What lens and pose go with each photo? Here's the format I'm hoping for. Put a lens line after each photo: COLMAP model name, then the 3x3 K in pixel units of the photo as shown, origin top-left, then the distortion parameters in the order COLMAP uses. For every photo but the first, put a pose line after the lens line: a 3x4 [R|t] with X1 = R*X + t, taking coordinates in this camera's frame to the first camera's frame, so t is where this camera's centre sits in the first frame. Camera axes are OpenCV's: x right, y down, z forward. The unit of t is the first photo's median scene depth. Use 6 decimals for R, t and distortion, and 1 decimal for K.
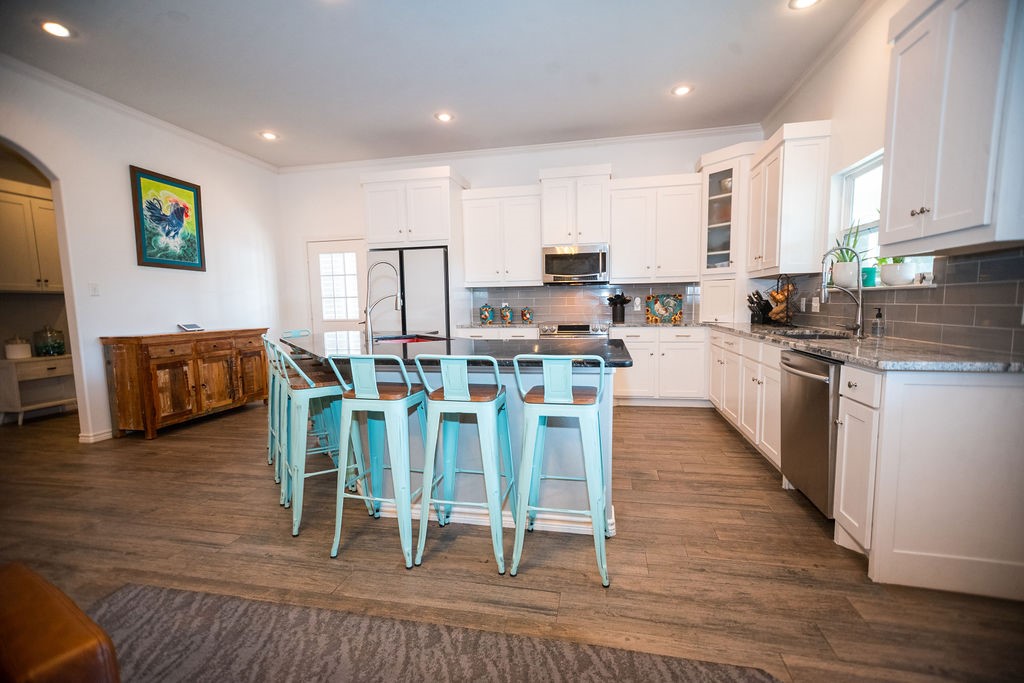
lens RADIAL K [[448.6, 0, 513.2], [0, 448.6, 345.6], [0, 0, 1]] dist [0.003545, 0.001371]
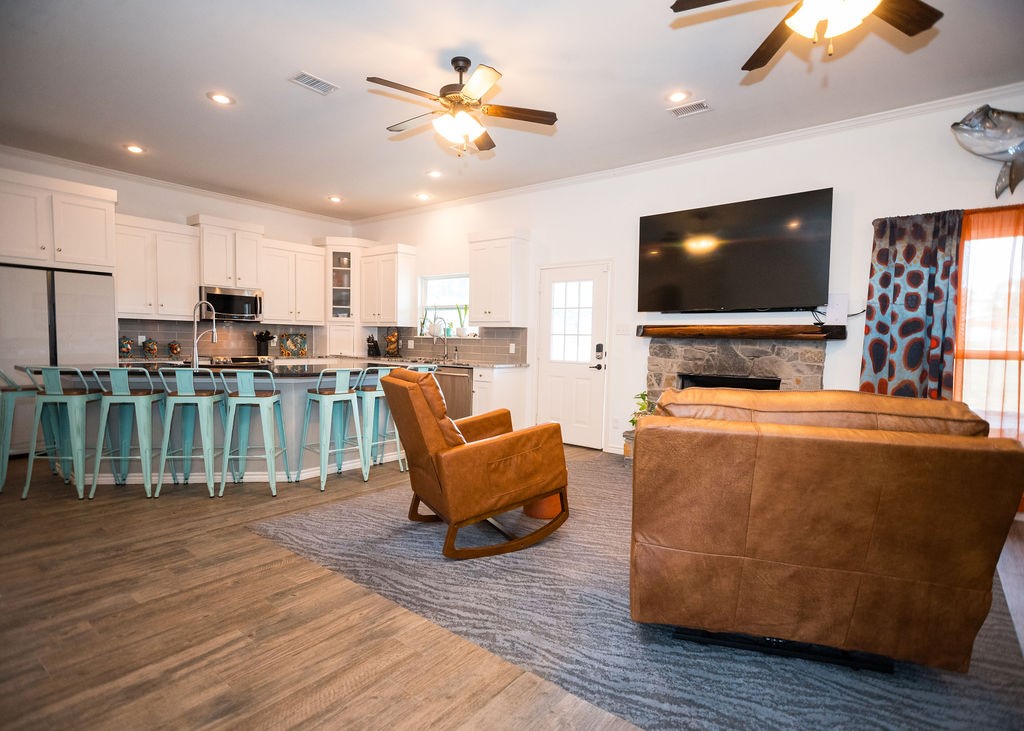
lens RADIAL K [[534.5, 0, 506.0], [0, 534.5, 371.1], [0, 0, 1]] dist [0.028141, 0.001394]
pose [[0.455910, -0.027949, 0.889587, -0.814900], [0.057663, 0.998334, 0.001814, 0.026313], [-0.888156, 0.050470, 0.456762, -0.241546]]
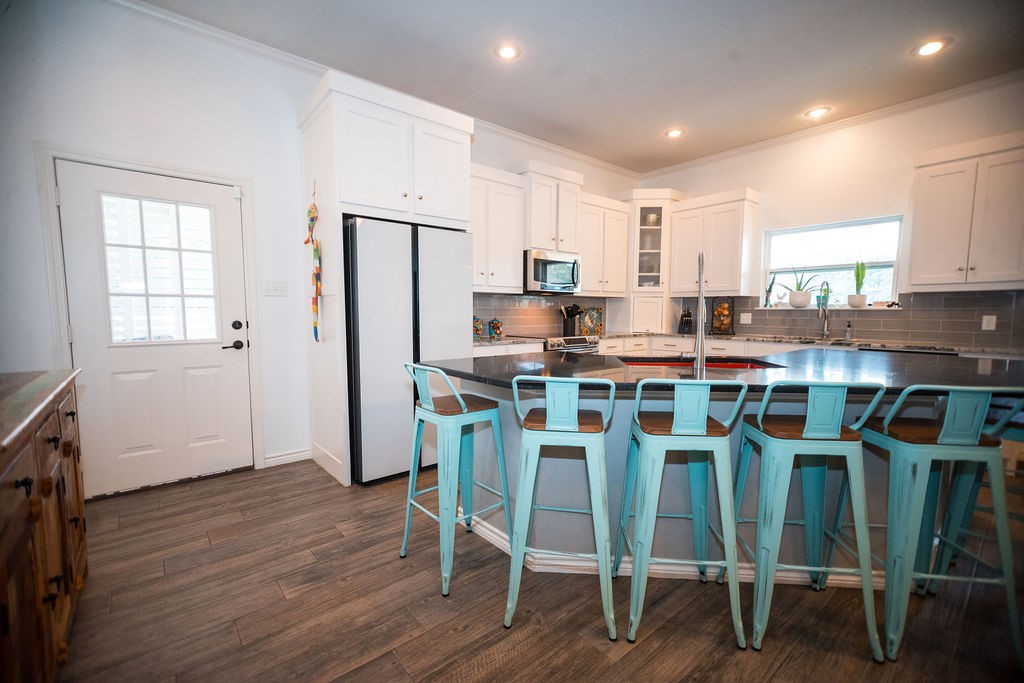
lens RADIAL K [[448.6, 0, 509.1], [0, 448.6, 346.6], [0, 0, 1]] dist [0.003545, 0.001371]
pose [[0.623126, -0.041857, 0.781001, -0.689416], [0.060456, 0.998157, 0.005260, -0.041992], [-0.779782, 0.043938, 0.624508, 0.534312]]
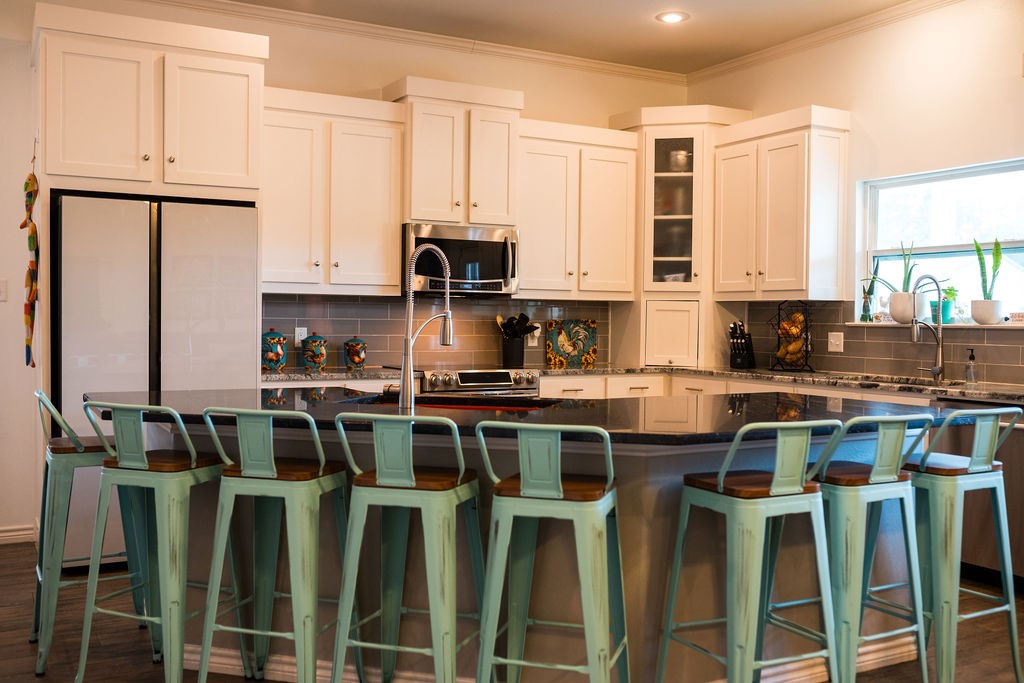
lens RADIAL K [[997.4, 0, 510.5], [0, 997.4, 336.0], [0, 0, 1]] dist [-0.021120, 0.000000]
pose [[0.754435, 0.014539, 0.656214, -0.642320], [0.039344, 0.996955, -0.067322, -0.007430], [-0.655195, 0.076608, 0.751566, 0.074225]]
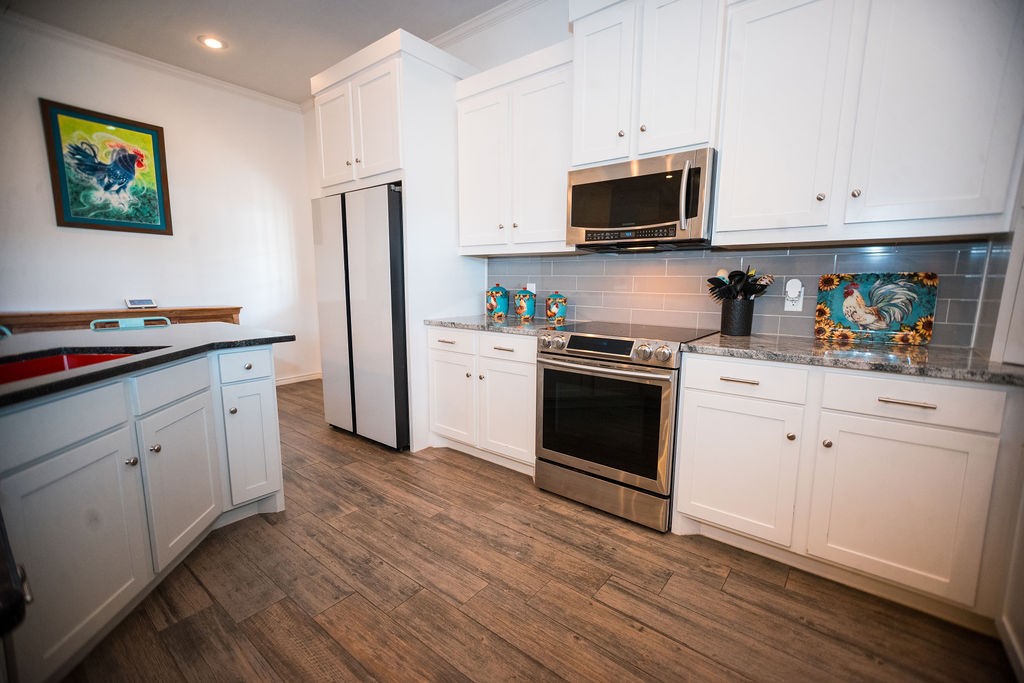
lens RADIAL K [[448.6, 0, 510.4], [0, 448.6, 347.1], [0, 0, 1]] dist [0.003545, 0.001371]
pose [[0.888375, 0.090977, -0.450014, 0.261445], [-0.065801, 0.995281, 0.071311, -0.063856], [0.454379, -0.033739, 0.890169, 0.568219]]
